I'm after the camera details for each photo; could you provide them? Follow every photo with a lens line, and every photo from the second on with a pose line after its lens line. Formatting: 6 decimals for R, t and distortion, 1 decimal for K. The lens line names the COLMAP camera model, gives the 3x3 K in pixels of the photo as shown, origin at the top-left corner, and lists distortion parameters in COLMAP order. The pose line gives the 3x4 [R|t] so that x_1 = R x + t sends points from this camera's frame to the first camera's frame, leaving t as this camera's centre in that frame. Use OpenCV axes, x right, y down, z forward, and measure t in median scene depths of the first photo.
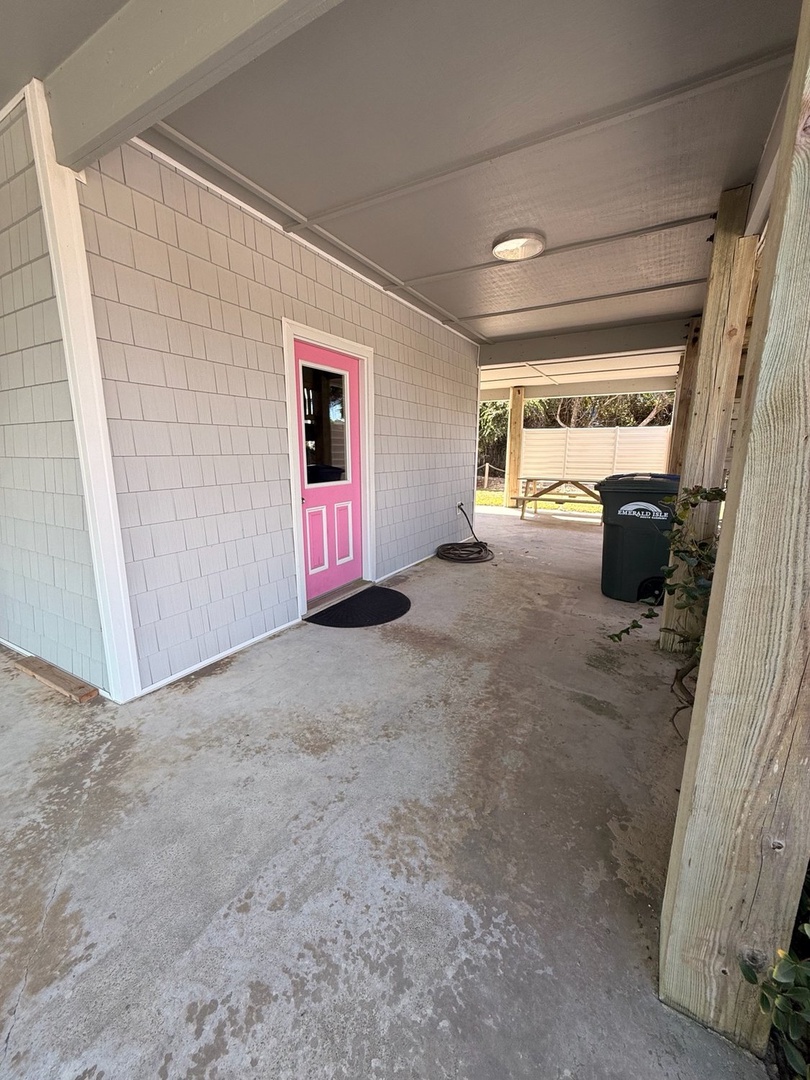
lens RADIAL K [[437.6, 0, 408.7], [0, 437.6, 541.5], [0, 0, 1]] dist [0.000304, 0.000621]
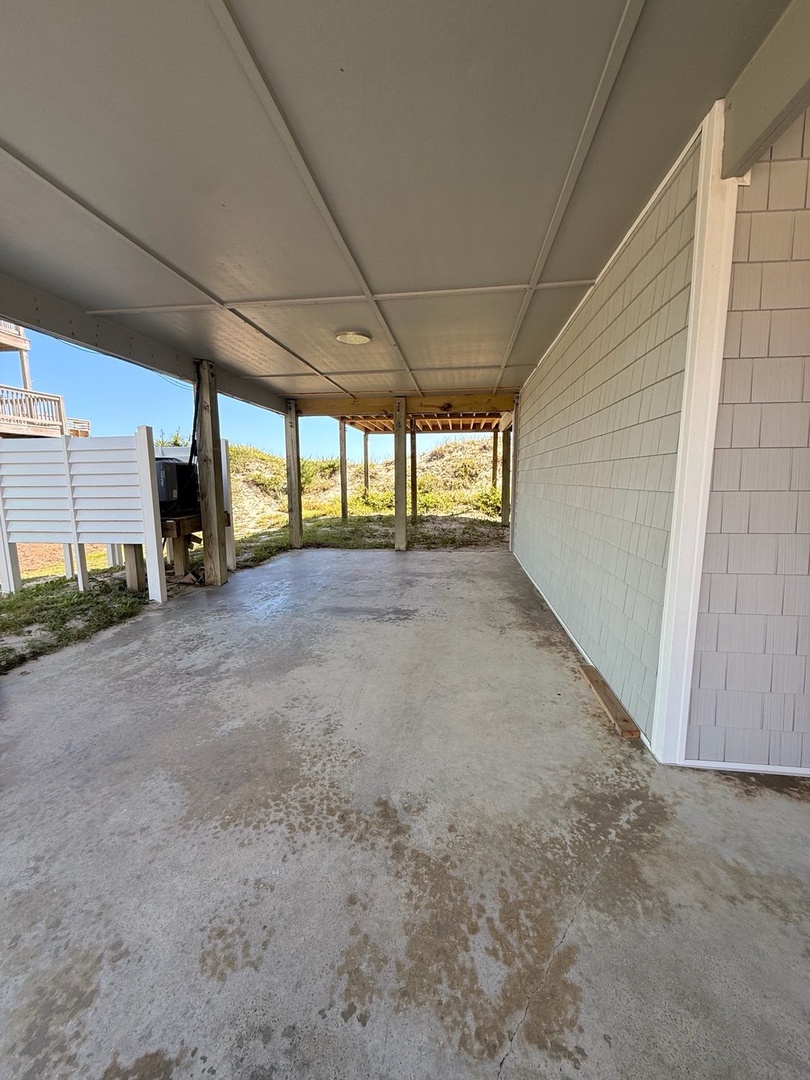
lens RADIAL K [[437.6, 0, 412.5], [0, 437.6, 537.4], [0, 0, 1]] dist [0.000304, 0.000621]
pose [[0.408282, 0.120200, -0.904908, -0.123255], [-0.178831, 0.982617, 0.049836, -0.042861], [0.895168, 0.141478, 0.422680, 0.116234]]
